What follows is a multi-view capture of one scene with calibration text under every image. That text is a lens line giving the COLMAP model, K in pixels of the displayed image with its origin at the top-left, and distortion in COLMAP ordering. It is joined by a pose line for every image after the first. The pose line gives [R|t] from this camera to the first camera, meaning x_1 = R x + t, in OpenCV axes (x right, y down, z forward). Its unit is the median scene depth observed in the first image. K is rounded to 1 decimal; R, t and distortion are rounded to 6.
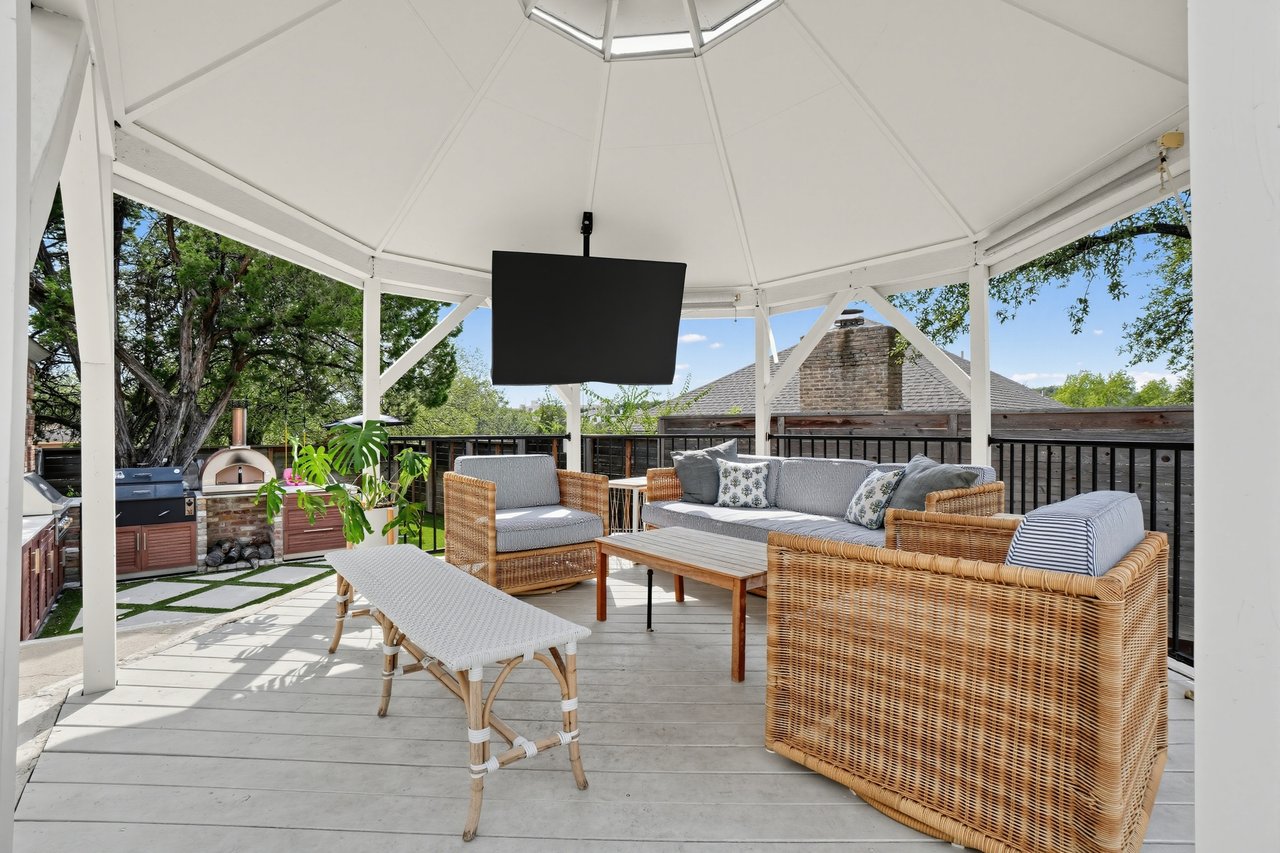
lens RADIAL K [[574.6, 0, 641.4], [0, 574.6, 429.3], [0, 0, 1]] dist [-0.035218, 0.001296]
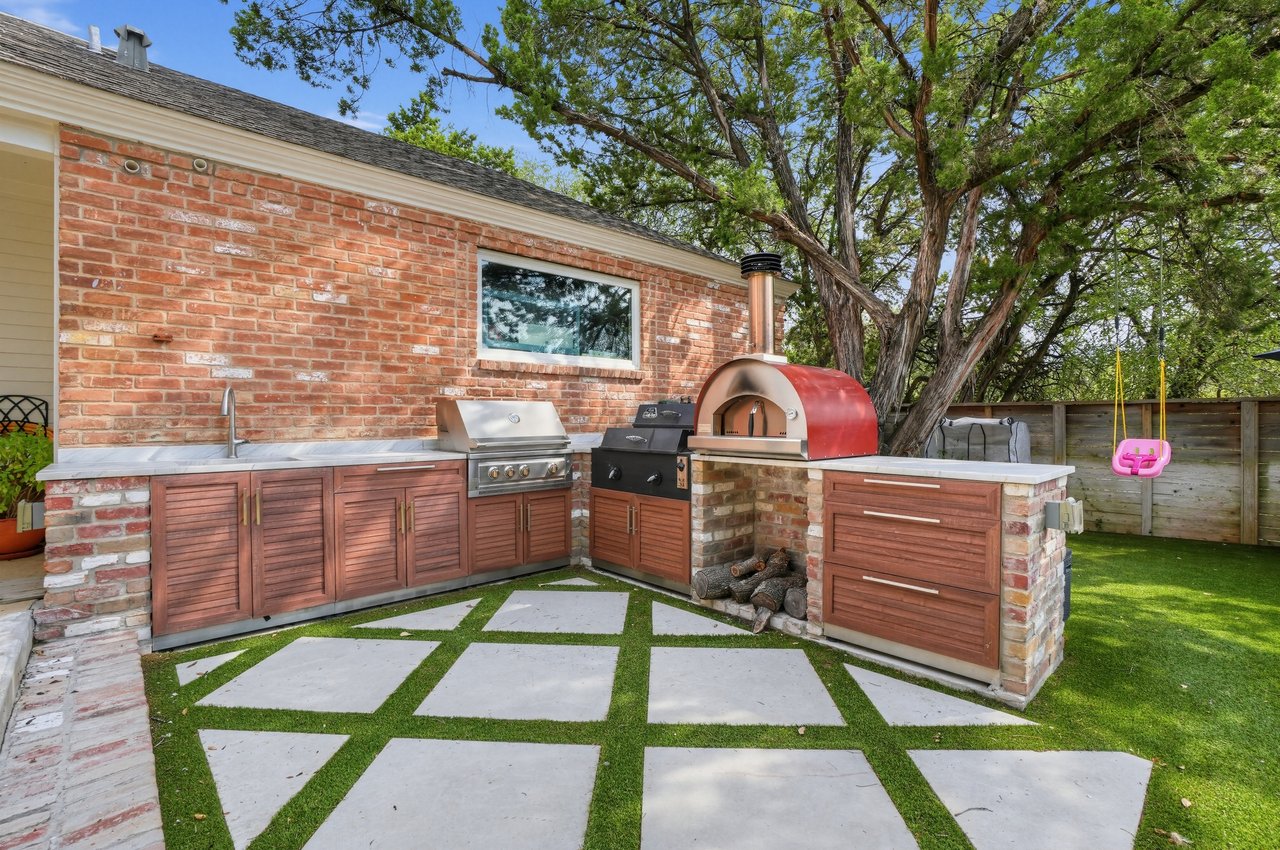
lens RADIAL K [[574.6, 0, 640.2], [0, 574.6, 422.1], [0, 0, 1]] dist [-0.035218, 0.001296]
pose [[0.046505, 0.008531, -0.998882, -0.251512], [0.002245, 0.999960, 0.008645, 0.081784], [0.998916, -0.002644, 0.046484, 0.899413]]
